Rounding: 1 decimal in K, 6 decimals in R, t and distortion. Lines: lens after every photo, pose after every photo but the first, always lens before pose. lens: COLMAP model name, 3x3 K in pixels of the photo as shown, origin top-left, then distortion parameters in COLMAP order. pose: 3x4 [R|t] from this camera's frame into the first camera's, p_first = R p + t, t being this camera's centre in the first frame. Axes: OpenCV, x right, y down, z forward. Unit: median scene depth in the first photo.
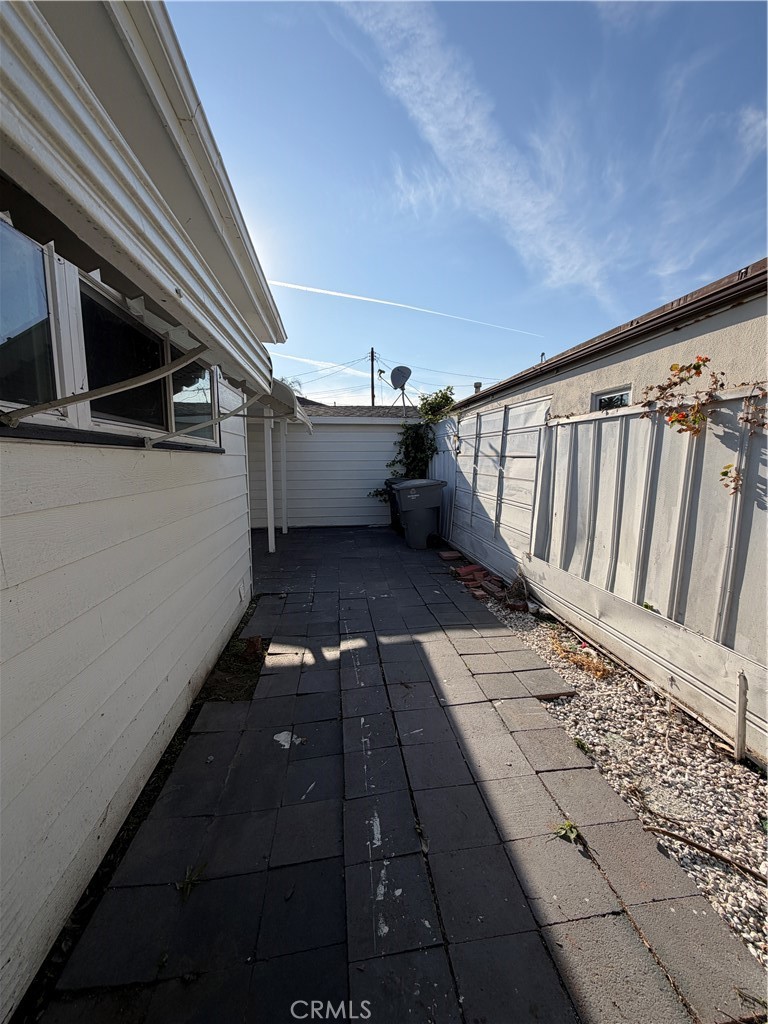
lens RADIAL K [[407.3, 0, 382.5], [0, 407.3, 510.4], [0, 0, 1]] dist [0.000448, 0.000022]
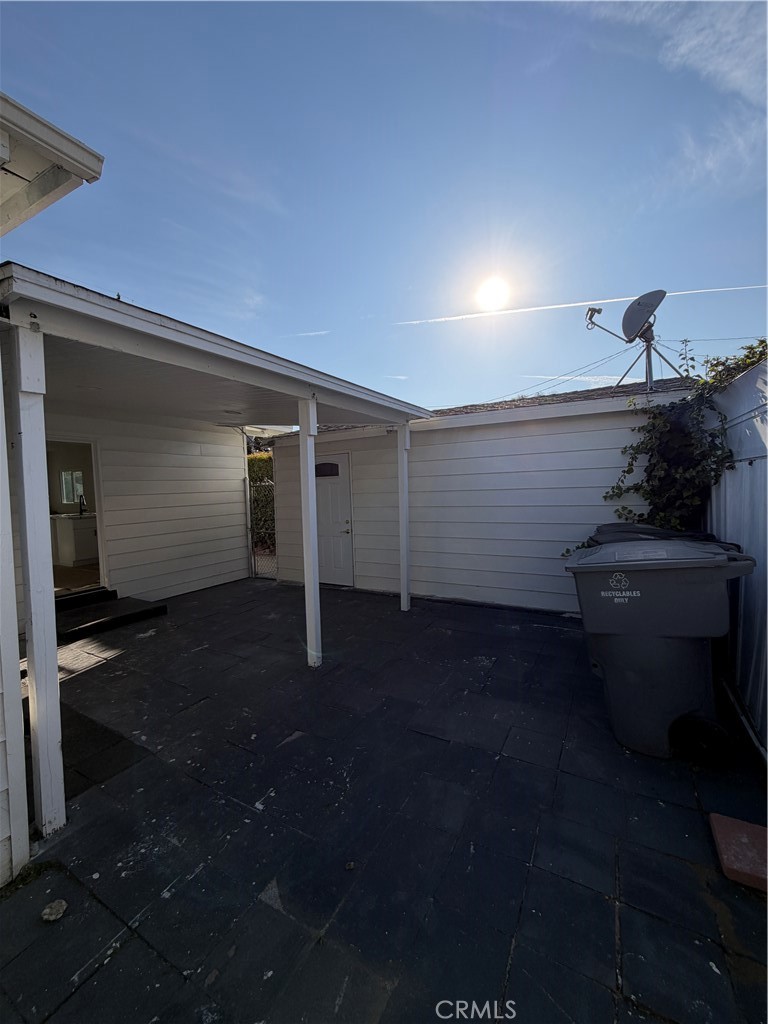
lens RADIAL K [[395.9, 0, 384.0], [0, 395.9, 512.0], [0, 0, 1]] dist [-0.054240, 0.005974]
pose [[0.796737, 0.023235, -0.603879, 0.079883], [-0.058011, 0.997587, -0.038155, -0.058083], [0.601535, 0.065431, 0.796162, 0.464874]]
